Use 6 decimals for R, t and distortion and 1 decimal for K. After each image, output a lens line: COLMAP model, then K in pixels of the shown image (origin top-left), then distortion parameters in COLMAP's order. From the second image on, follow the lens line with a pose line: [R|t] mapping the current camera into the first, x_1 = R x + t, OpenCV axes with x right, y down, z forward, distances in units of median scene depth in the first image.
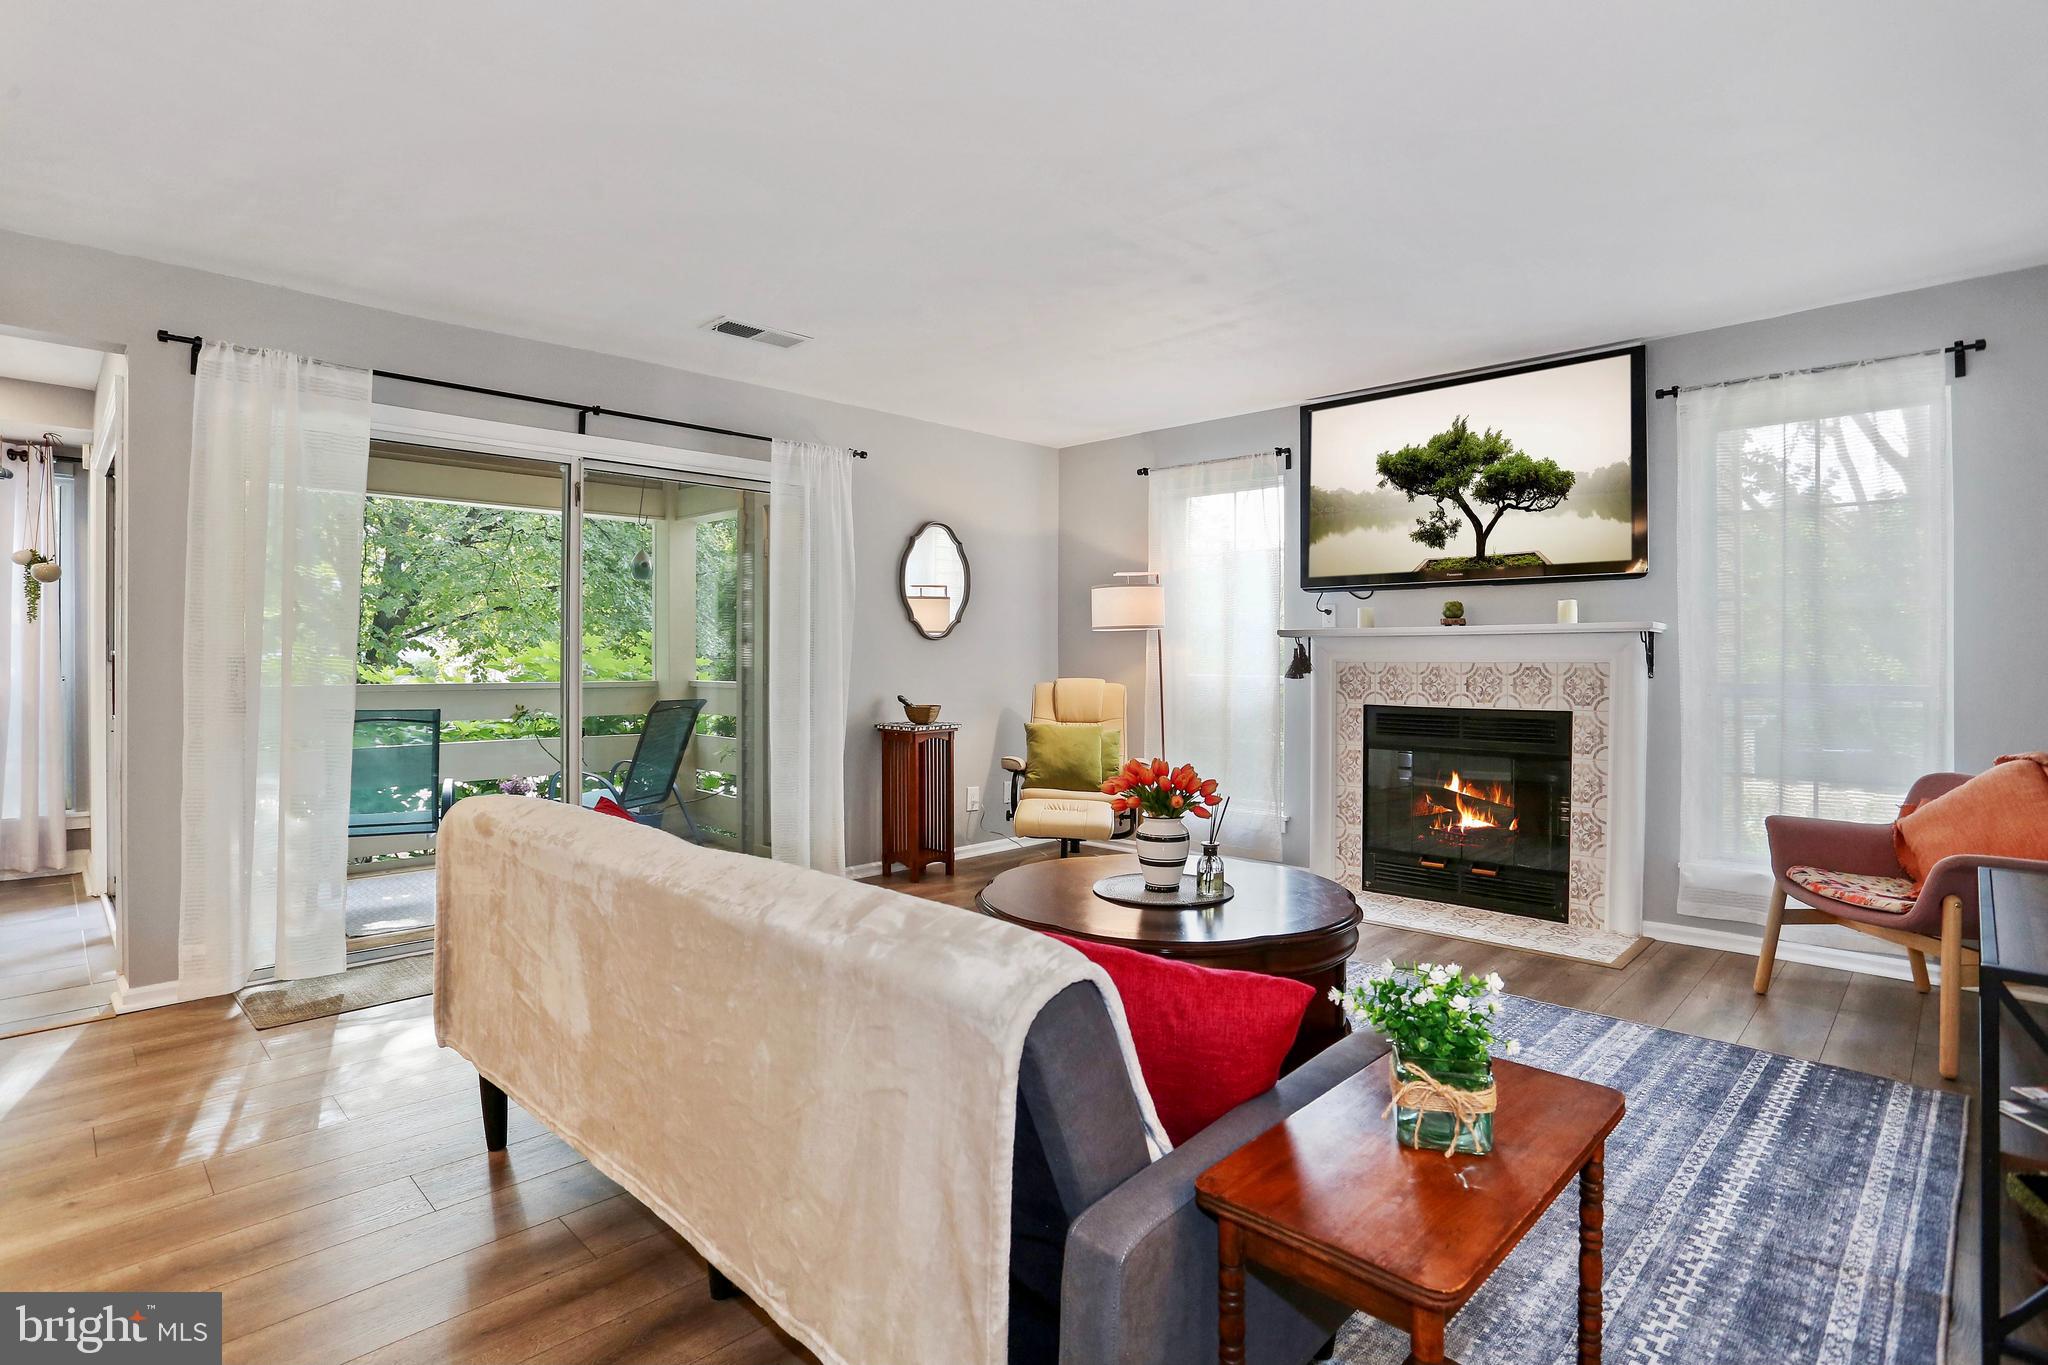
lens RADIAL K [[999.6, 0, 1027.1], [0, 999.6, 656.8], [0, 0, 1]] dist [-0.052611, 0.014206]
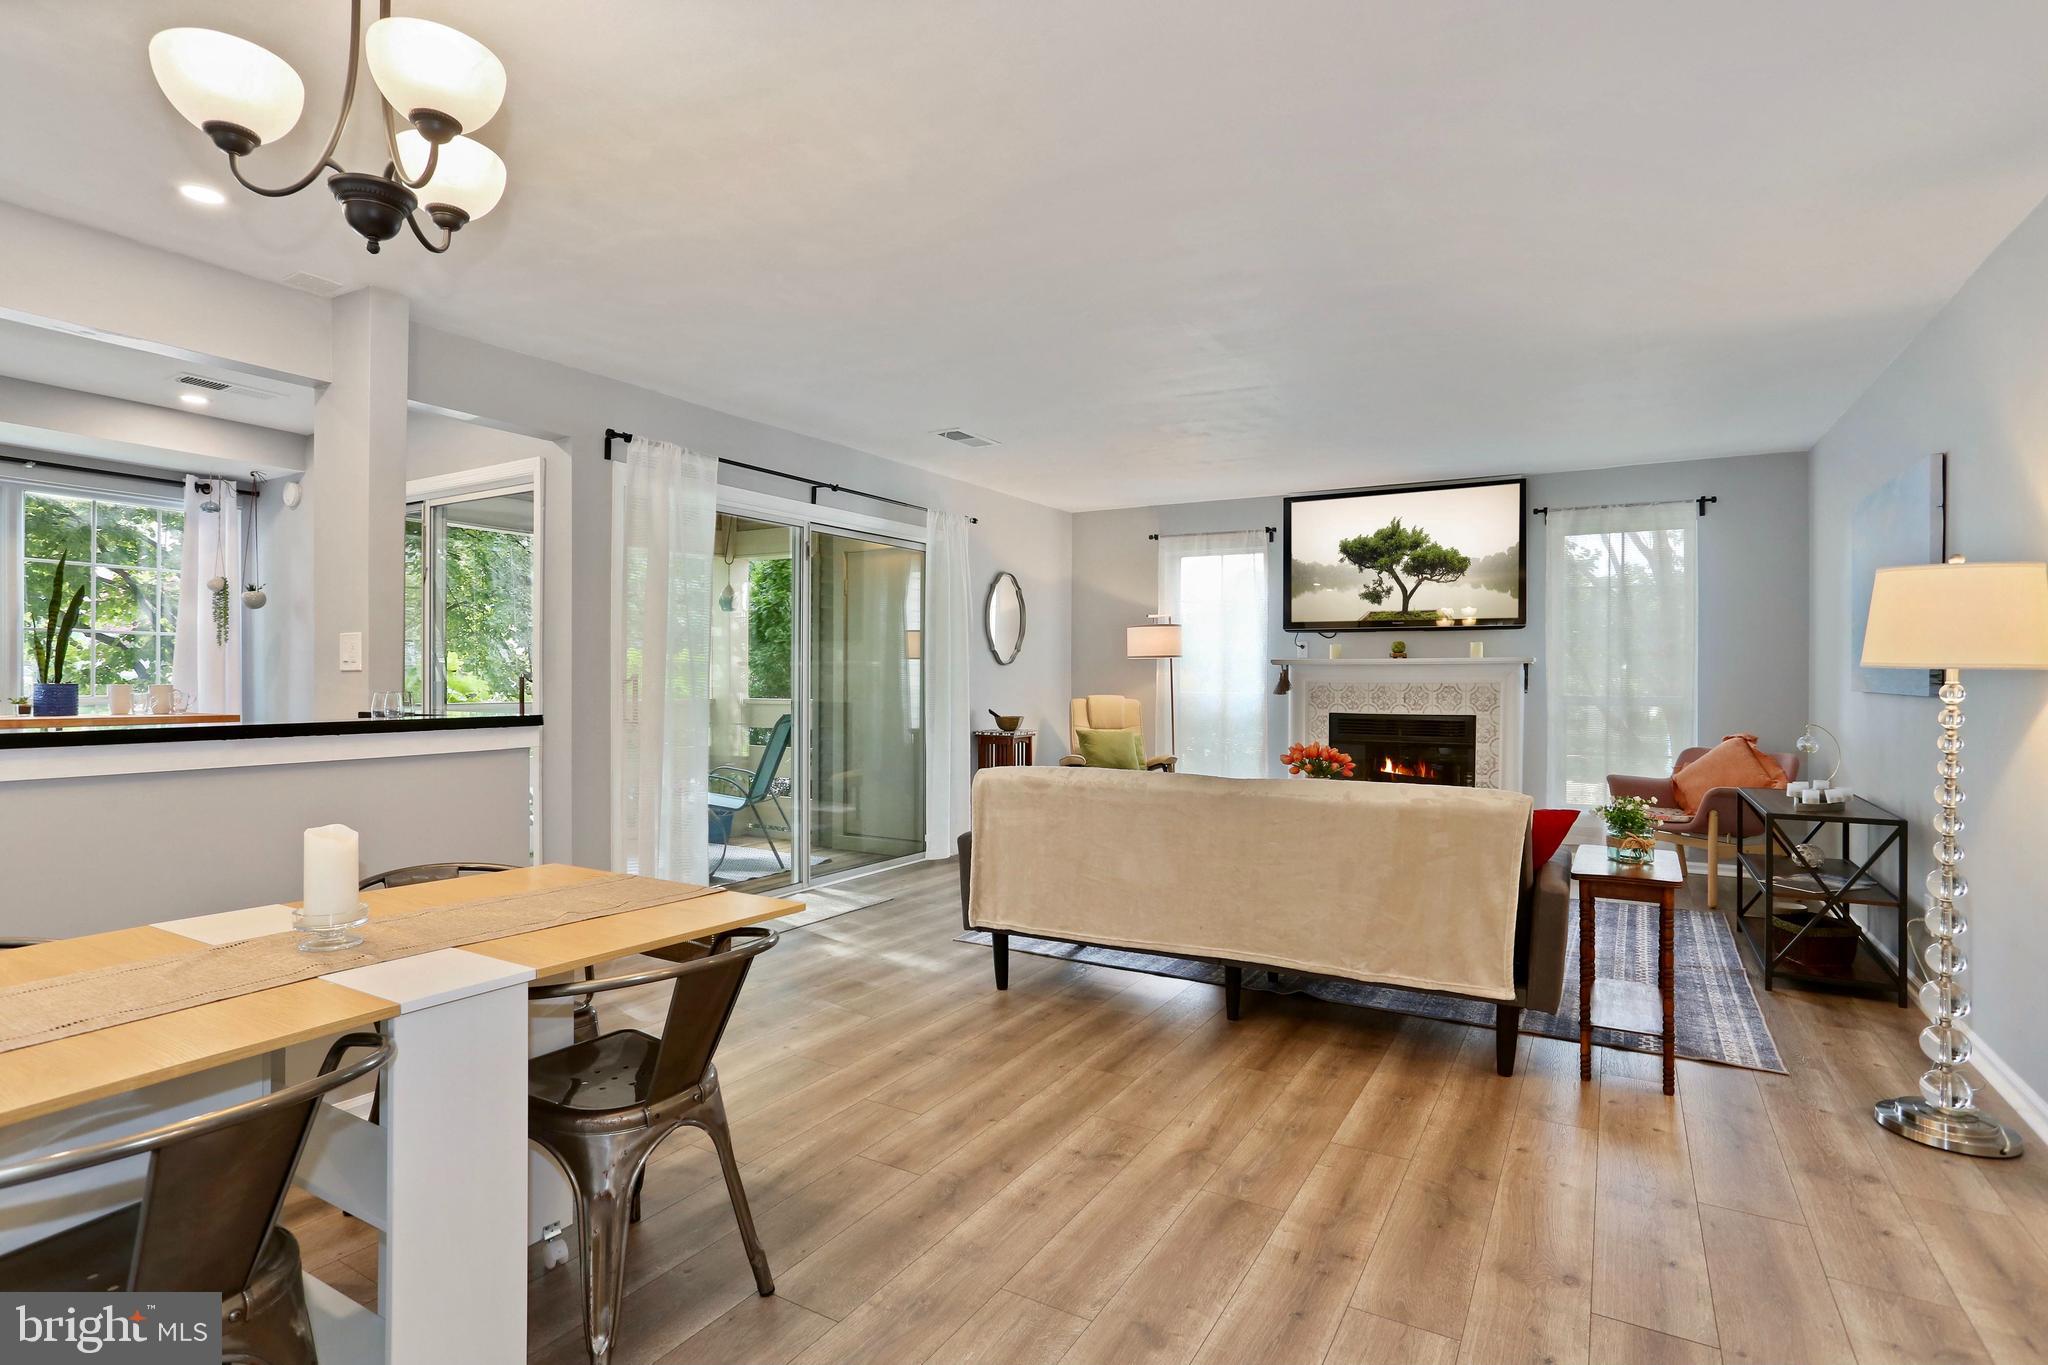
lens RADIAL K [[999.6, 0, 1040.0], [0, 999.6, 678.4], [0, 0, 1]] dist [-0.052611, 0.014206]
pose [[0.969094, 0.003052, 0.246673, -0.413840], [-0.003626, 0.999992, 0.001871, -0.002870], [-0.246665, -0.002708, 0.969097, -0.275928]]
